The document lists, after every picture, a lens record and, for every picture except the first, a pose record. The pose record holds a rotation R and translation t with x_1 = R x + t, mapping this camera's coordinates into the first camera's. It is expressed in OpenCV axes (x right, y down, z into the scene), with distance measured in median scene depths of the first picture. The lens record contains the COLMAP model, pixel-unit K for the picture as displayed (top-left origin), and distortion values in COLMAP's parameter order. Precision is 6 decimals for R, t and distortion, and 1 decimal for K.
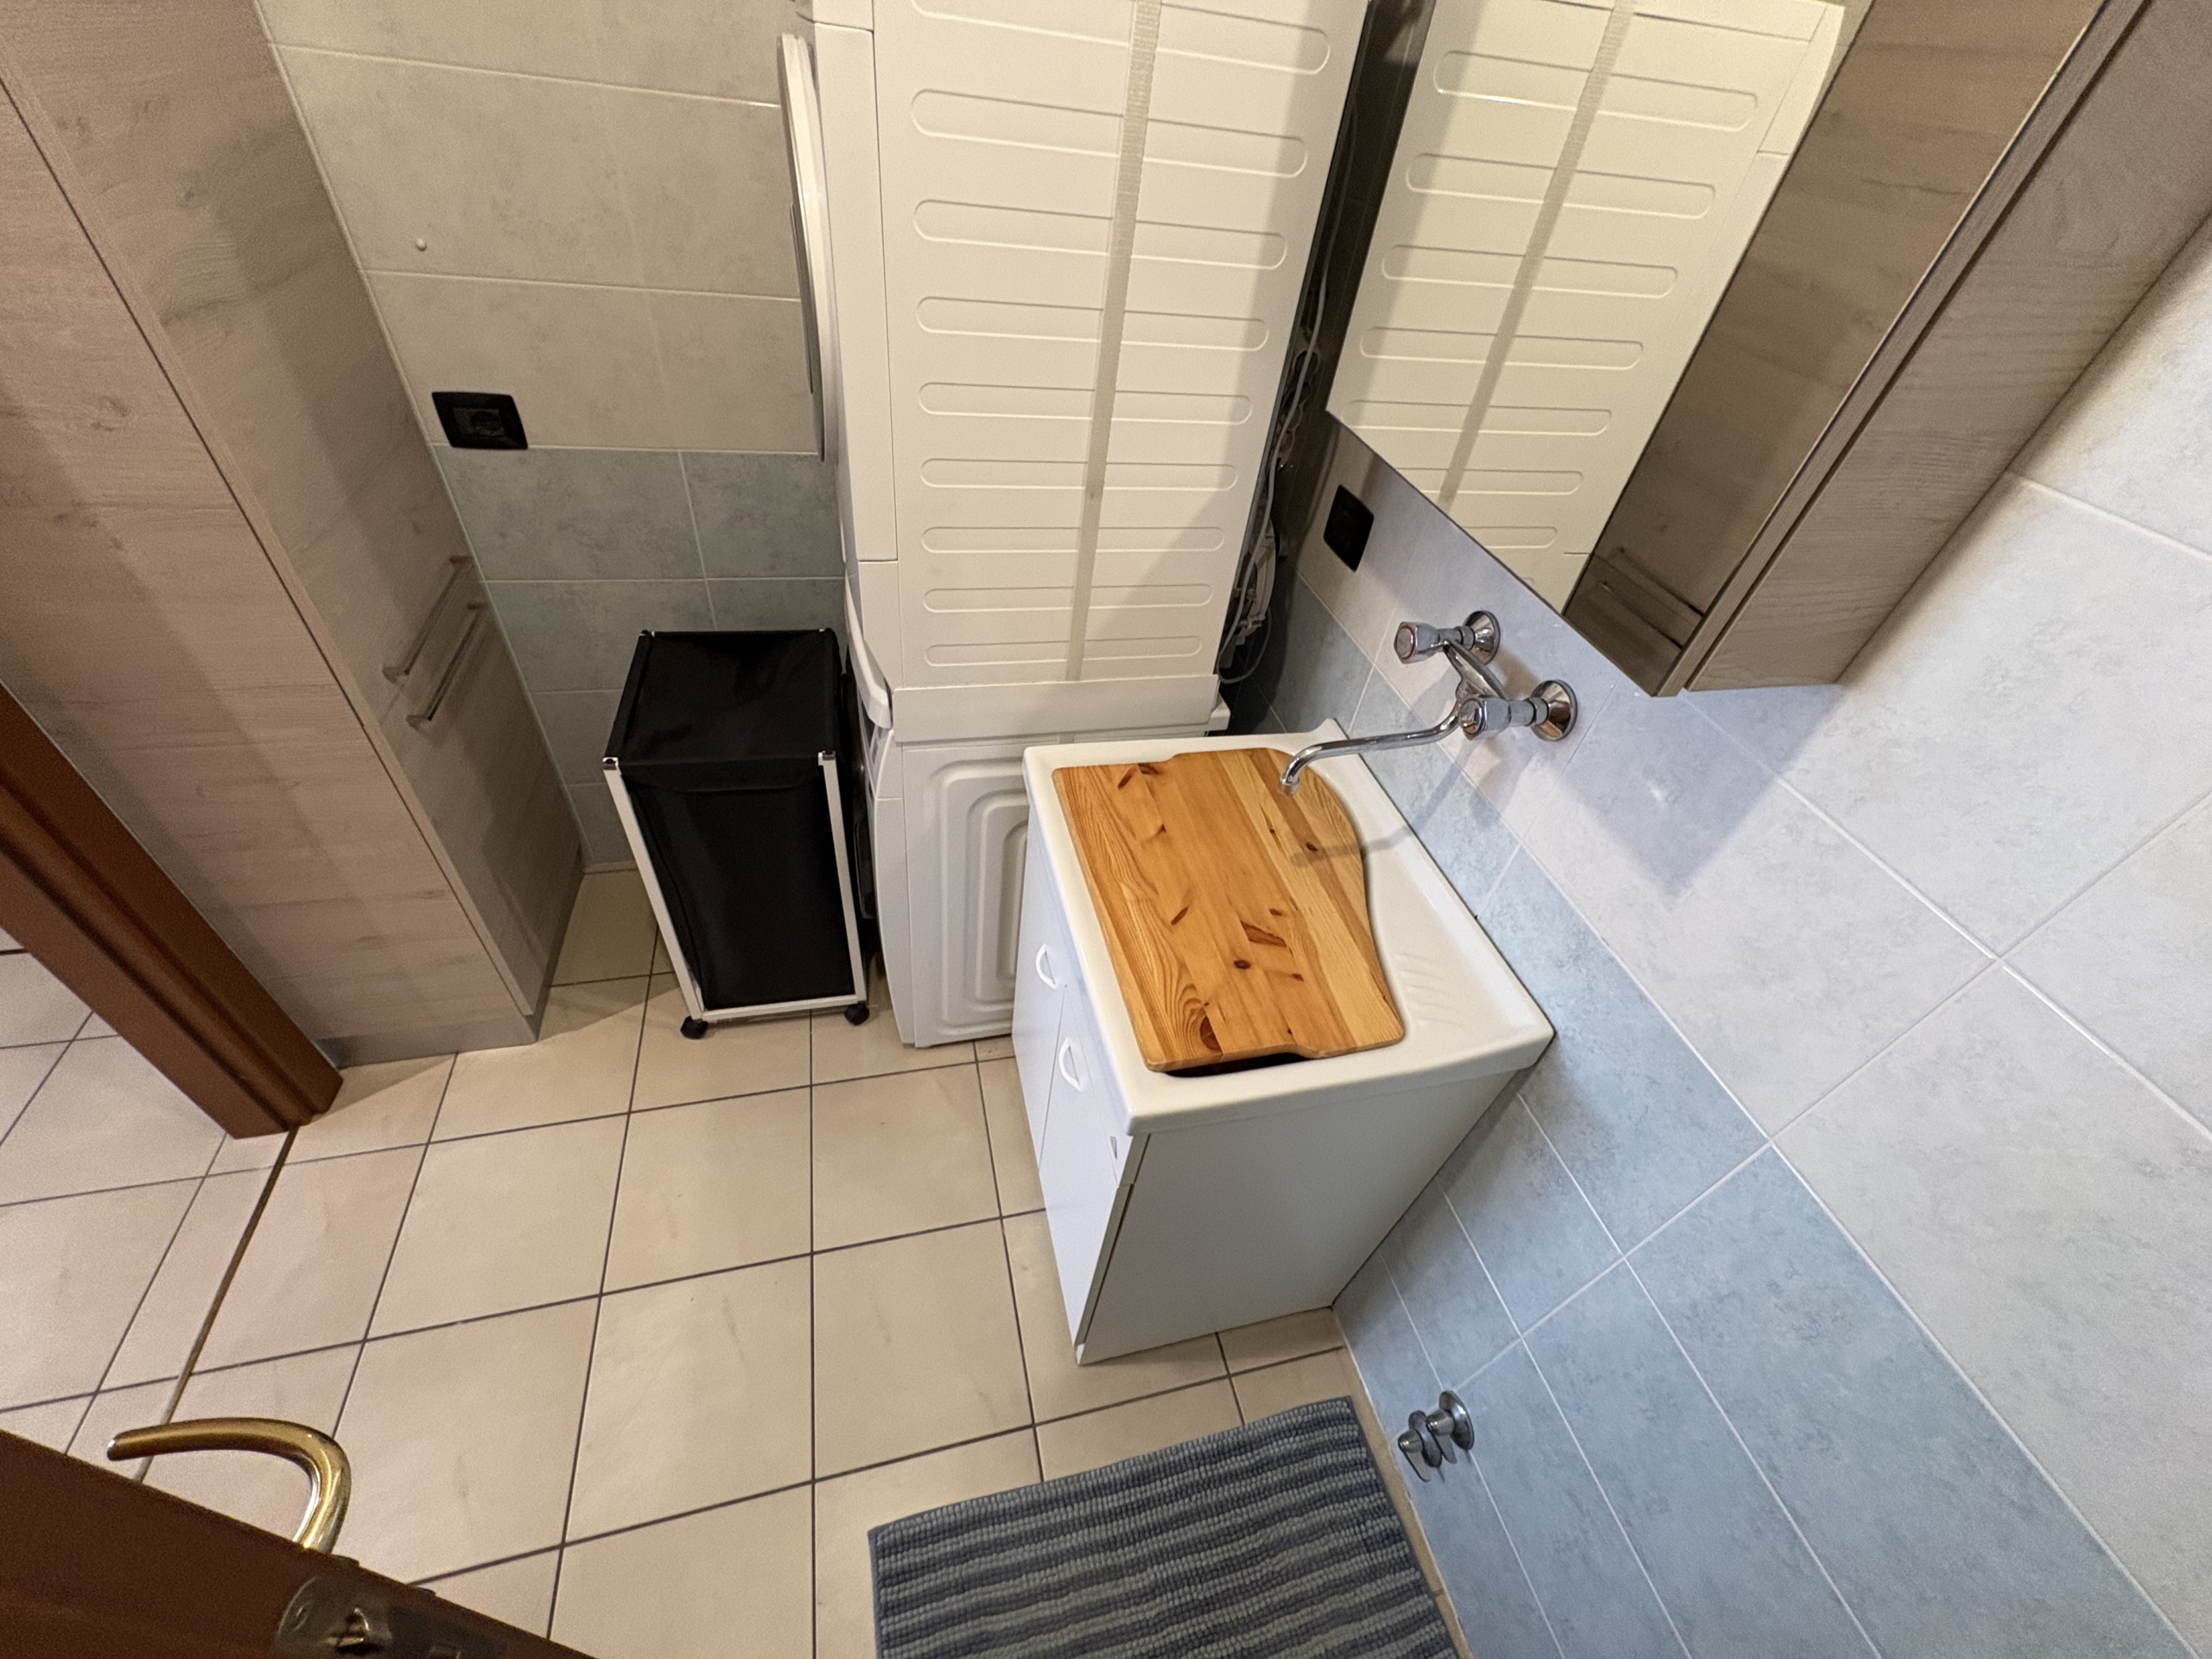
lens RADIAL K [[880.6, 0, 1100.7], [0, 880.6, 829.7], [0, 0, 1]] dist [0.001559, -0.000045]
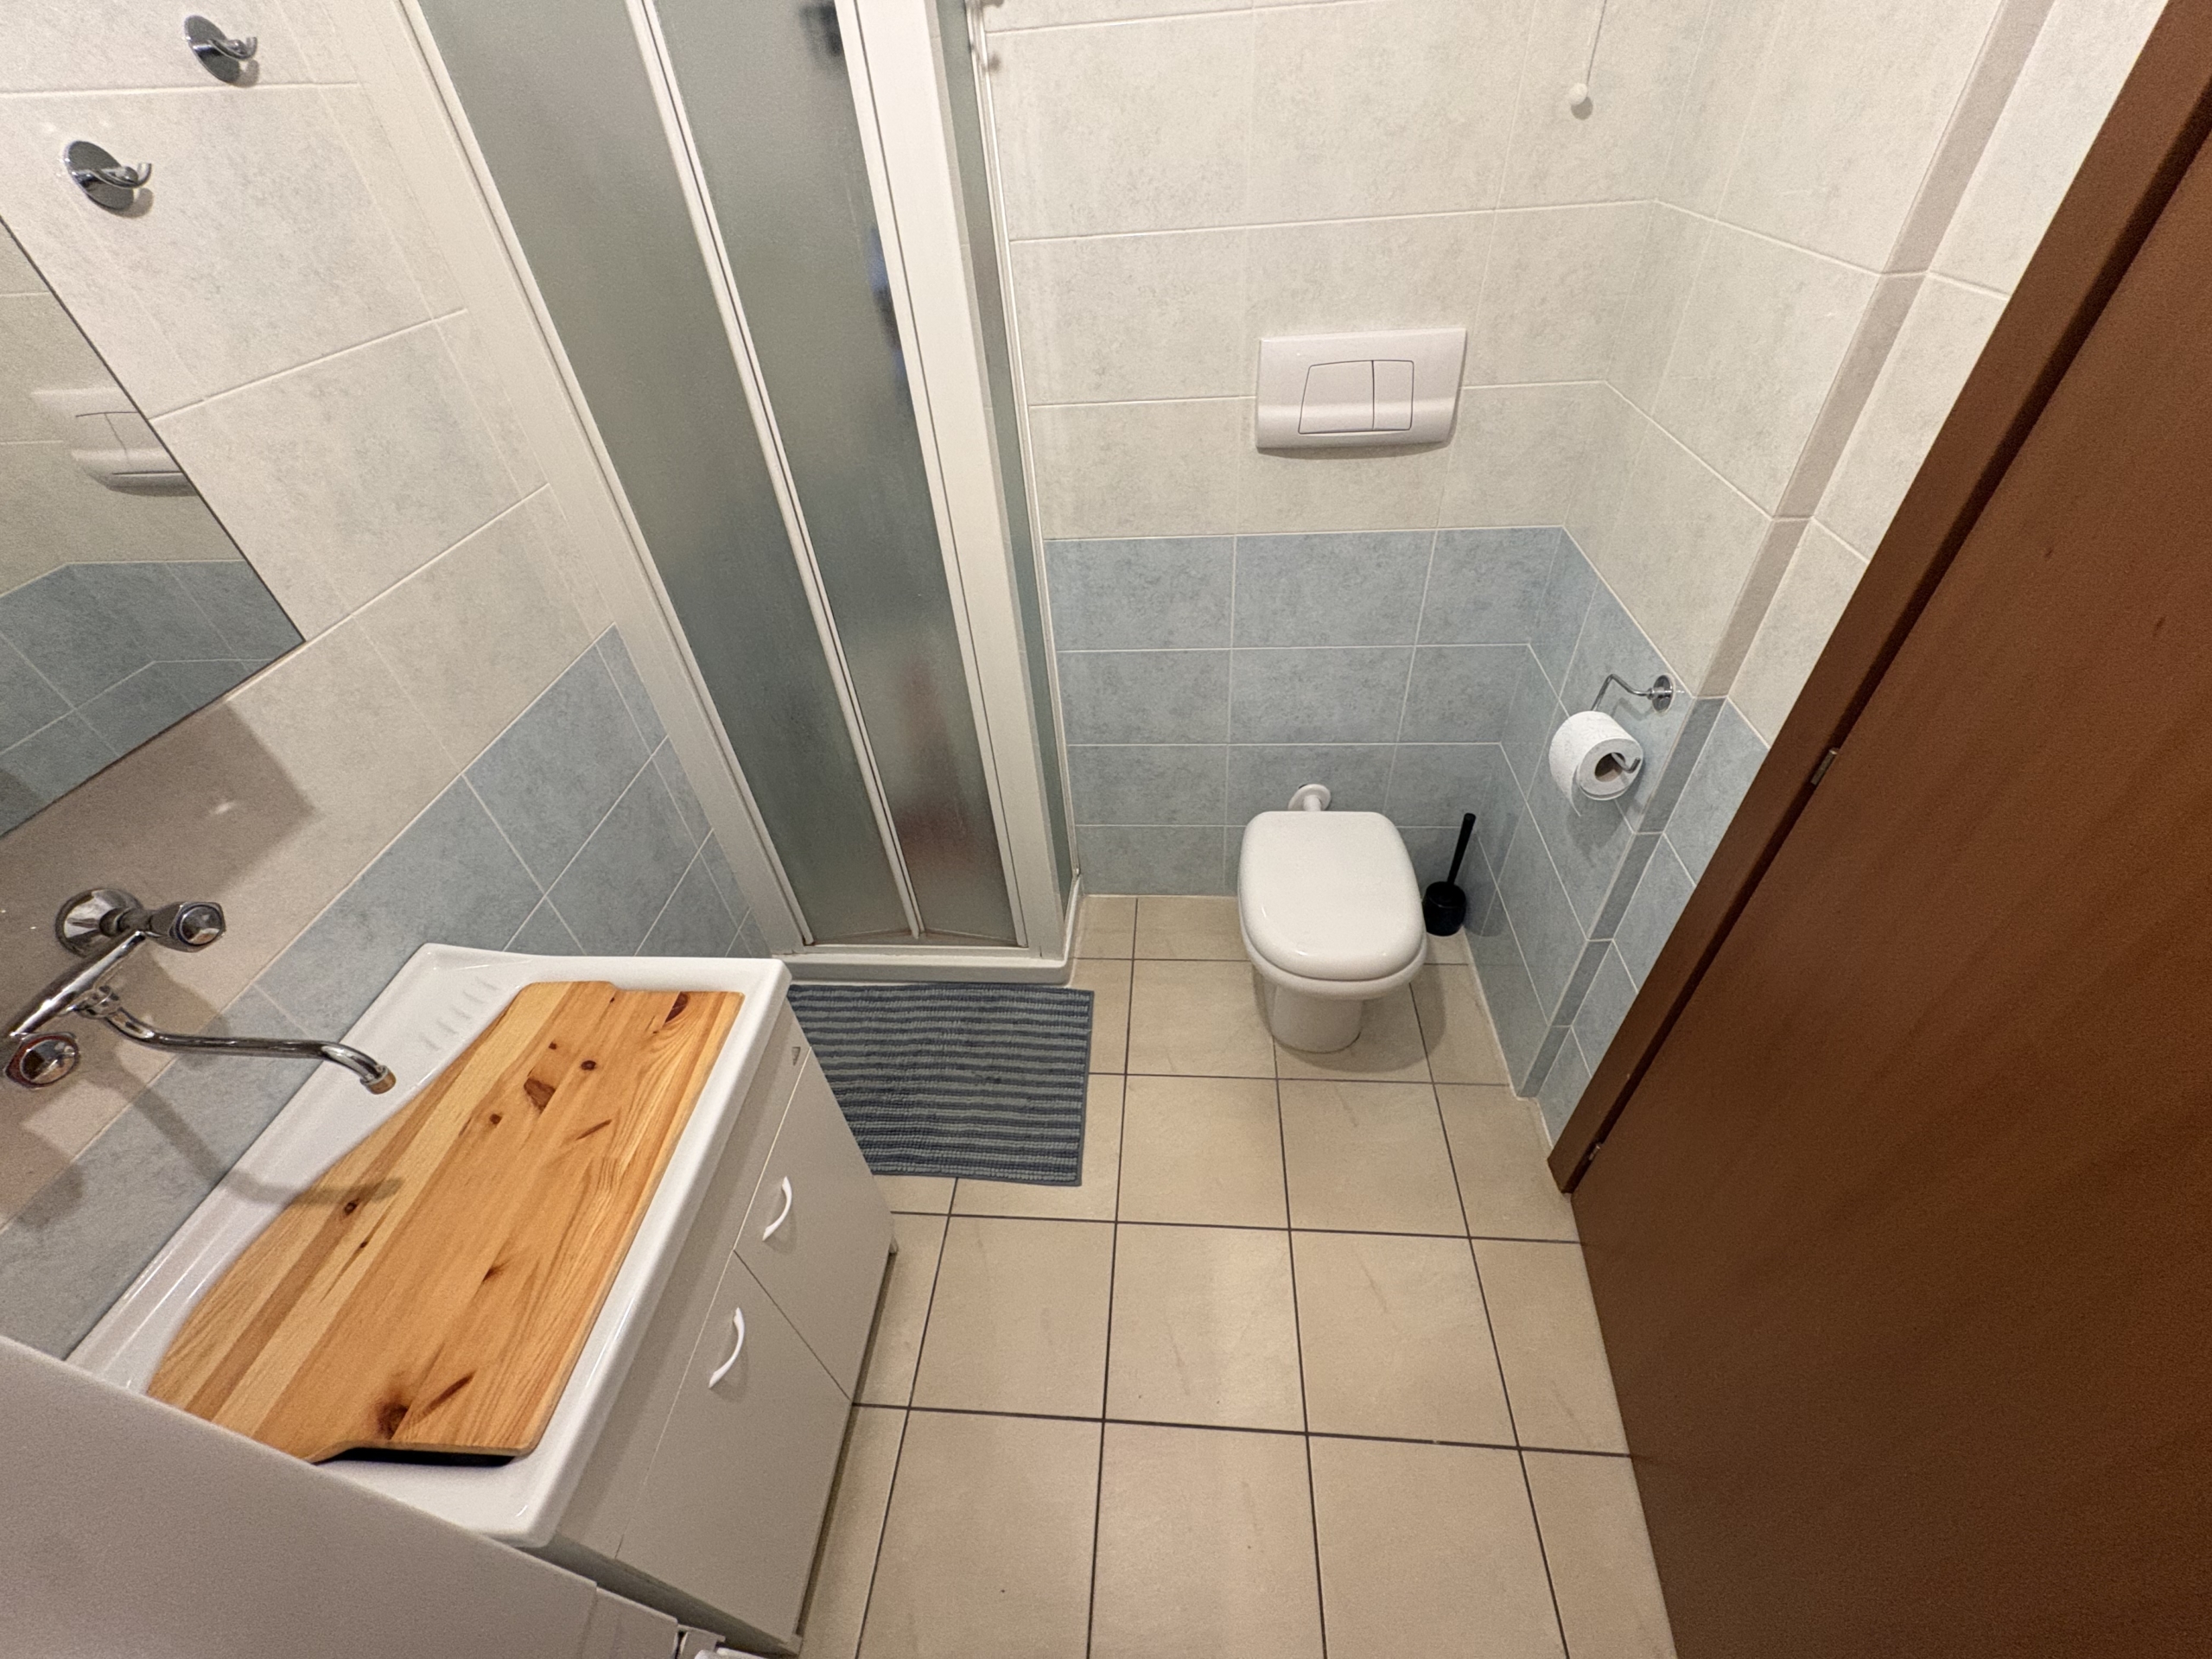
lens RADIAL K [[880.6, 0, 1108.0], [0, 880.6, 828.1], [0, 0, 1]] dist [0.001559, -0.000045]
pose [[-0.949609, -0.246508, 0.193587, -0.462085], [0.175009, 0.095383, 0.979936, -0.657413], [-0.260027, 0.964435, -0.047435, 0.547565]]
